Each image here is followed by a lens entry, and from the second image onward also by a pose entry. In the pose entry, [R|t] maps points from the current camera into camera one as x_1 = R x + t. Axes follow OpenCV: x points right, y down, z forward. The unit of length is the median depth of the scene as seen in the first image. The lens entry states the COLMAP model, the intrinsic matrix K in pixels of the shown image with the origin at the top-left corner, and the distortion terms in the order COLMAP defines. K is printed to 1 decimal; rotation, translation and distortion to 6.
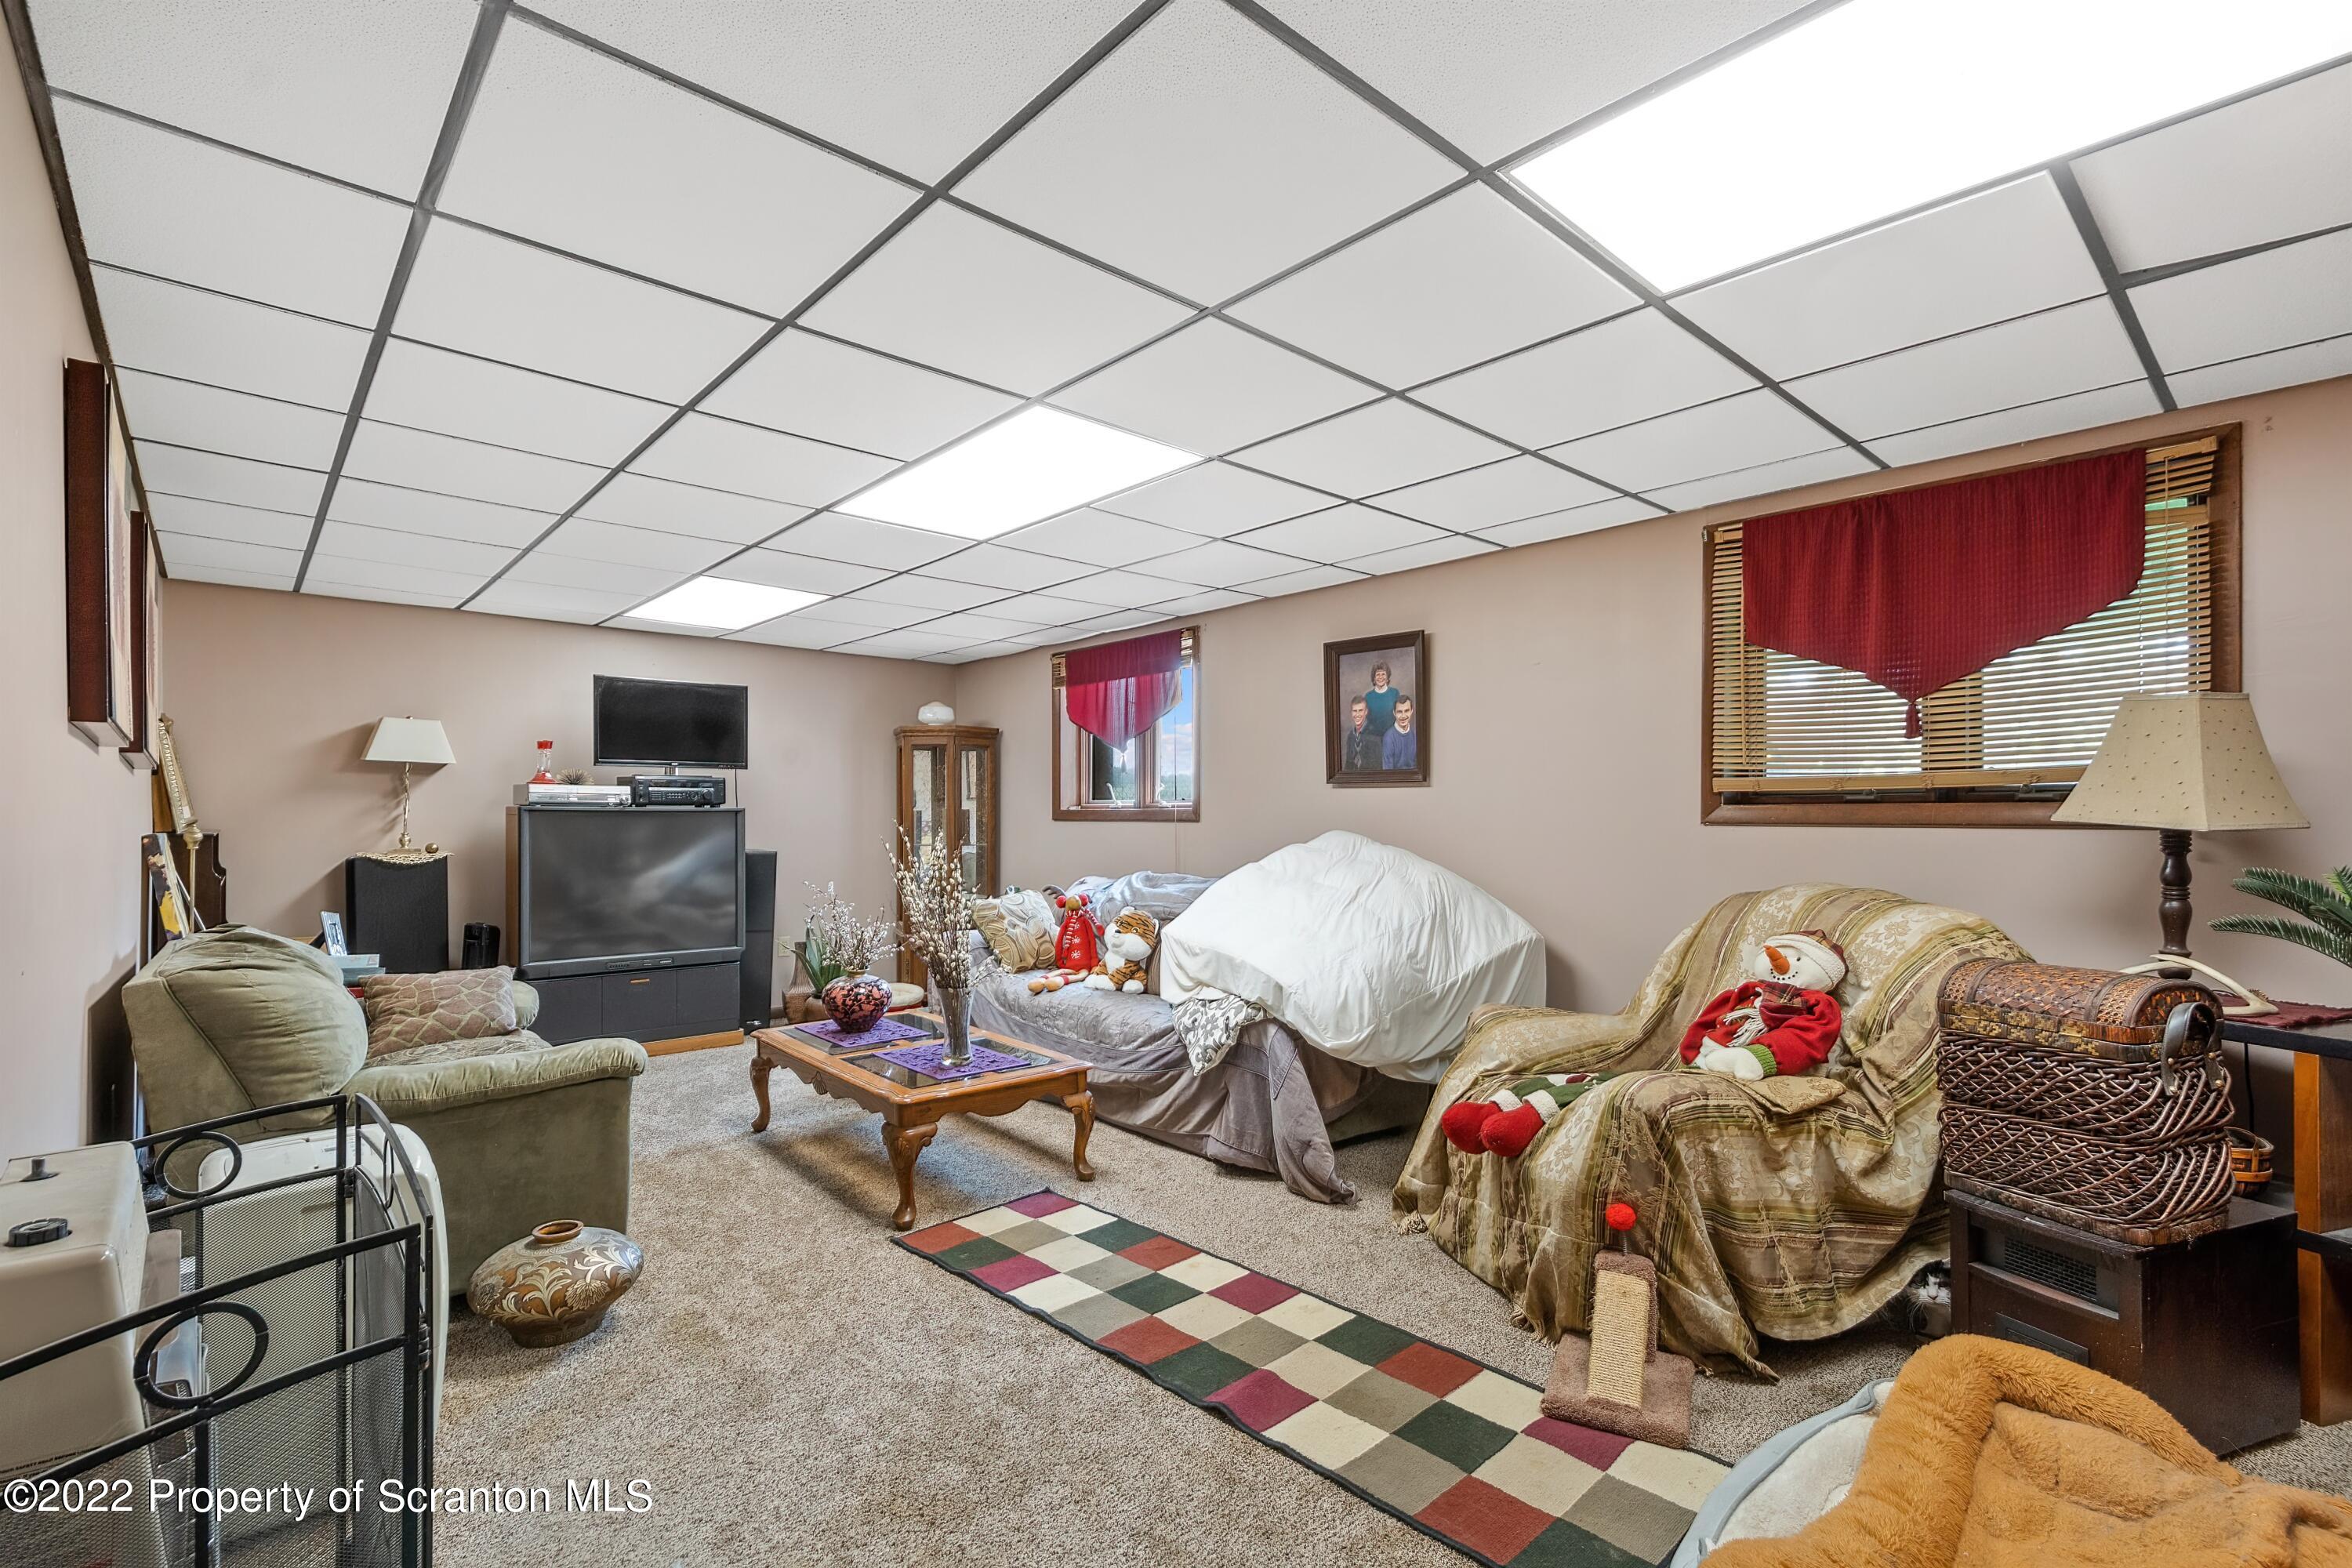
lens RADIAL K [[1061.4, 0, 1173.2], [0, 1061.4, 823.7], [0, 0, 1]] dist [0.003525, -0.006484]
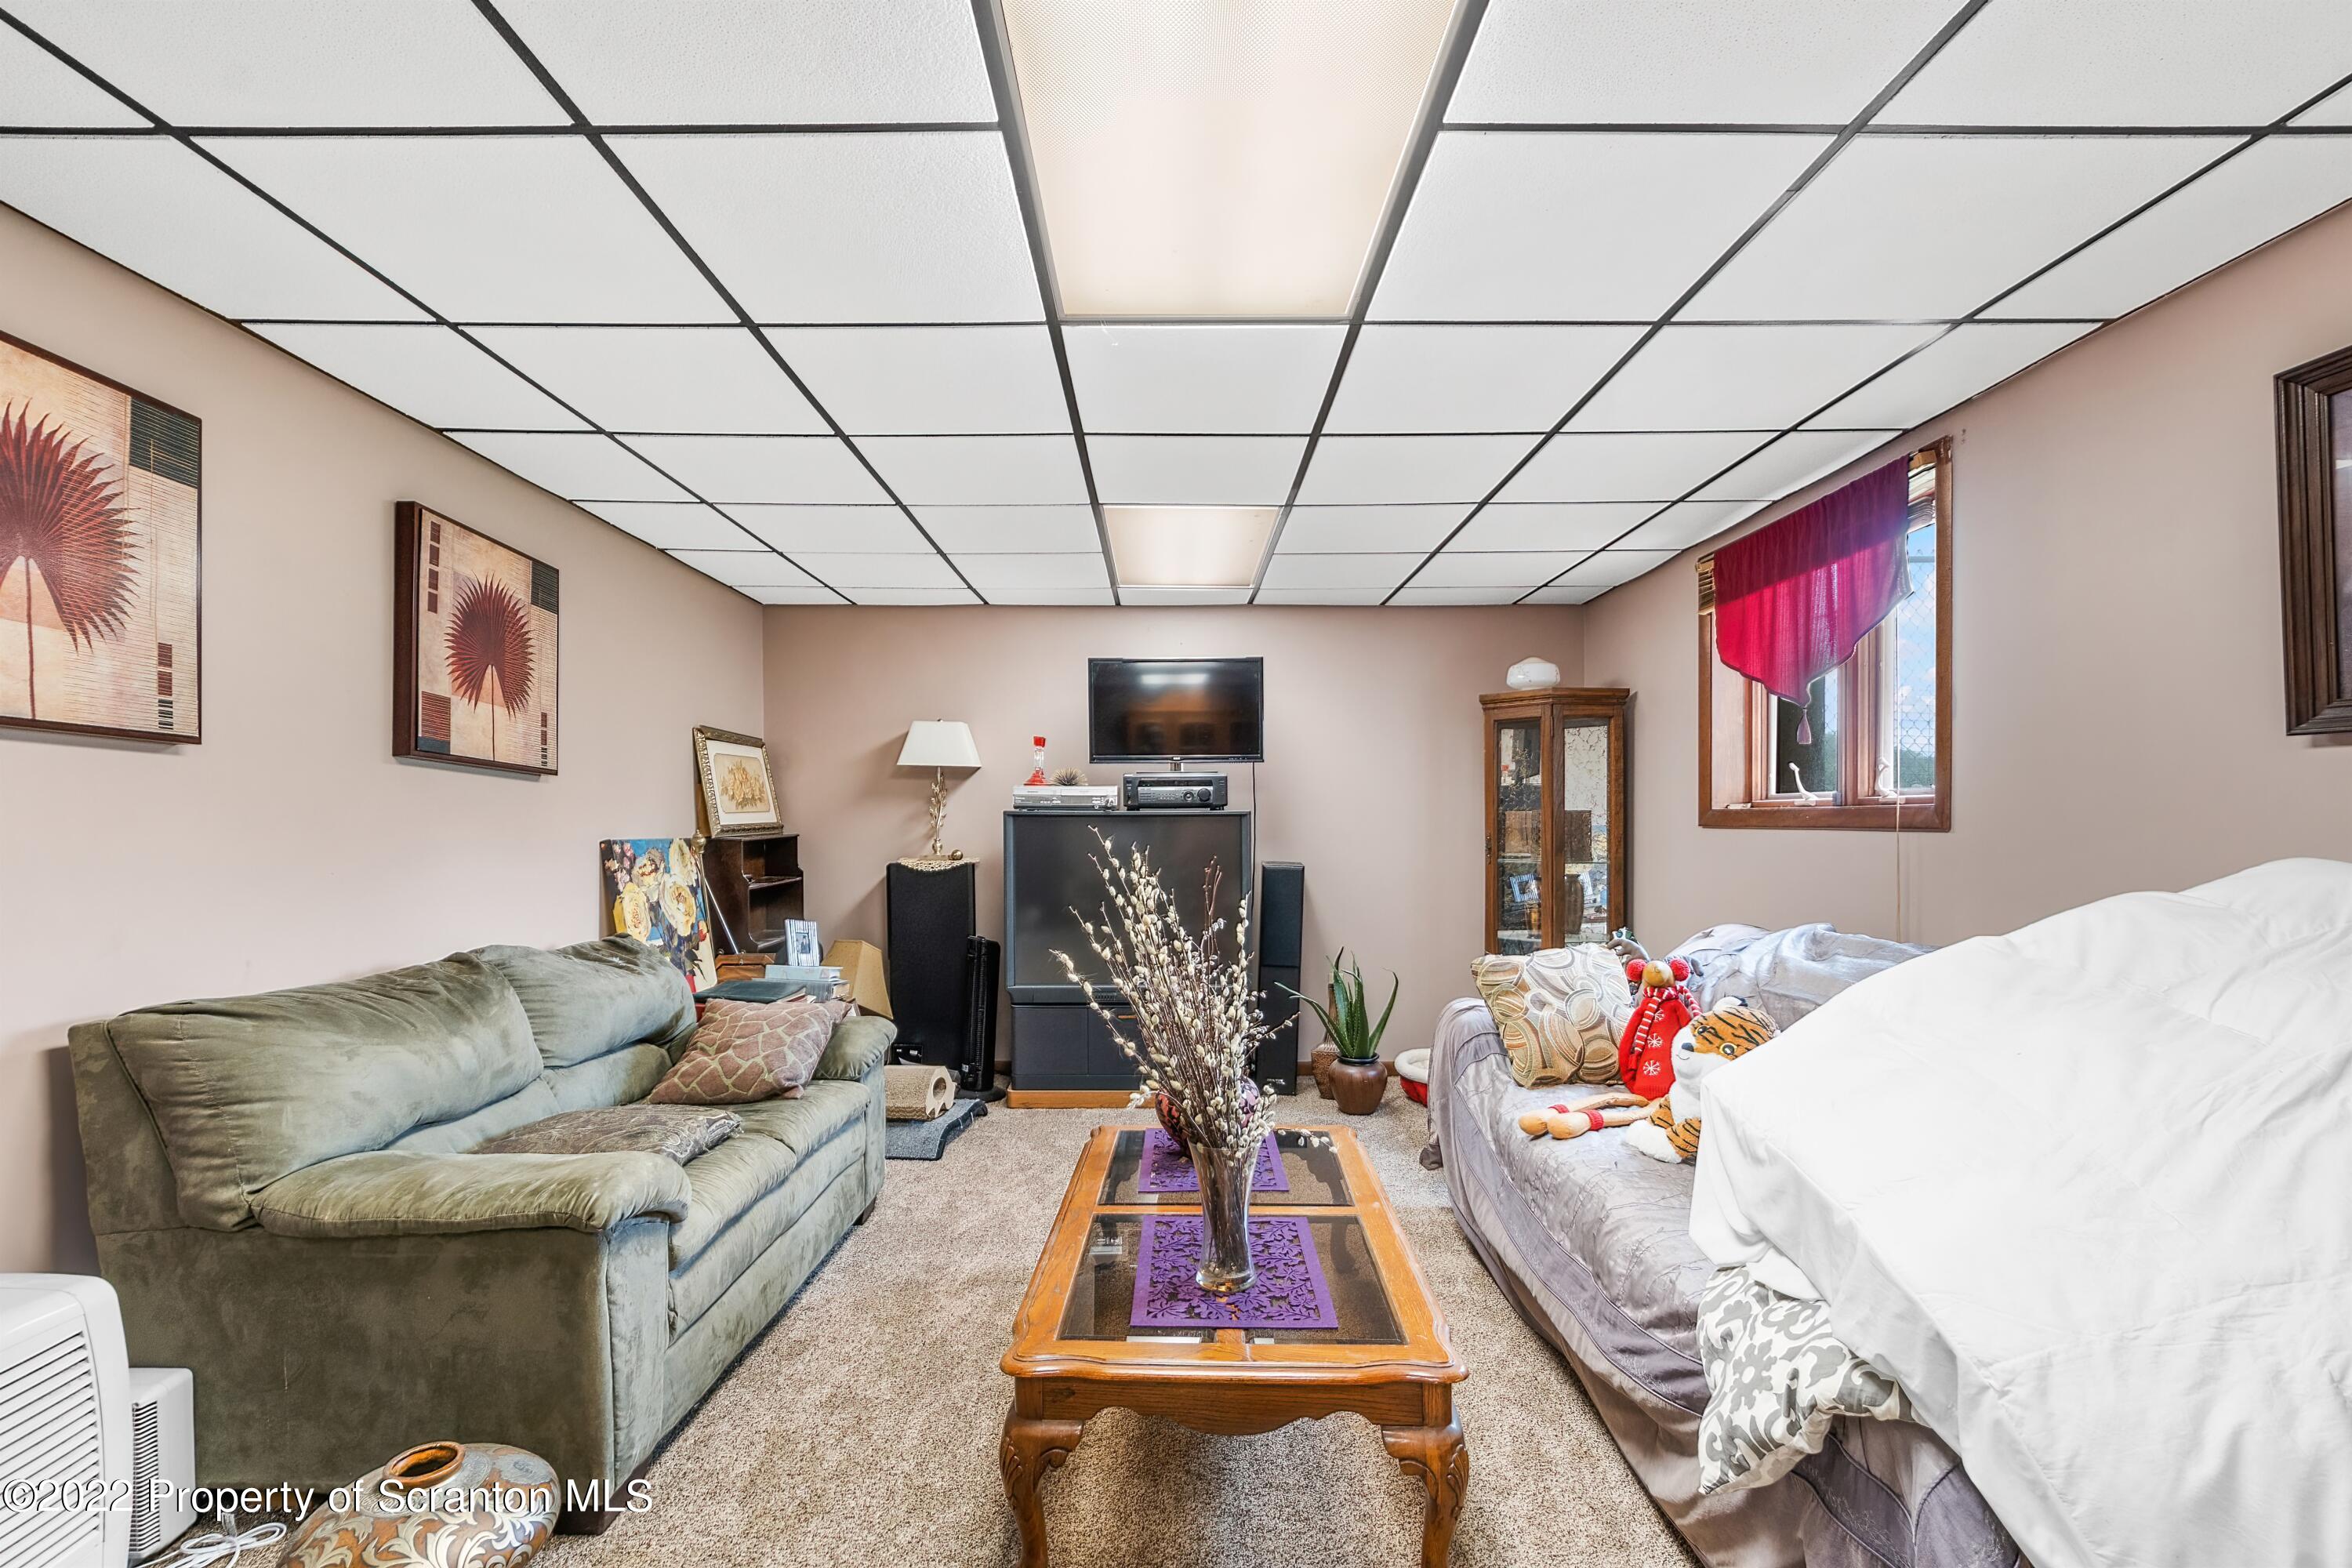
lens RADIAL K [[1061.4, 0, 1173.2], [0, 1061.4, 823.7], [0, 0, 1]] dist [0.003525, -0.006484]
pose [[0.739038, -0.000807, -0.673663, 0.099665], [-0.000968, 0.999997, -0.002260, -0.003699], [0.673663, 0.002322, 0.739035, 0.418851]]
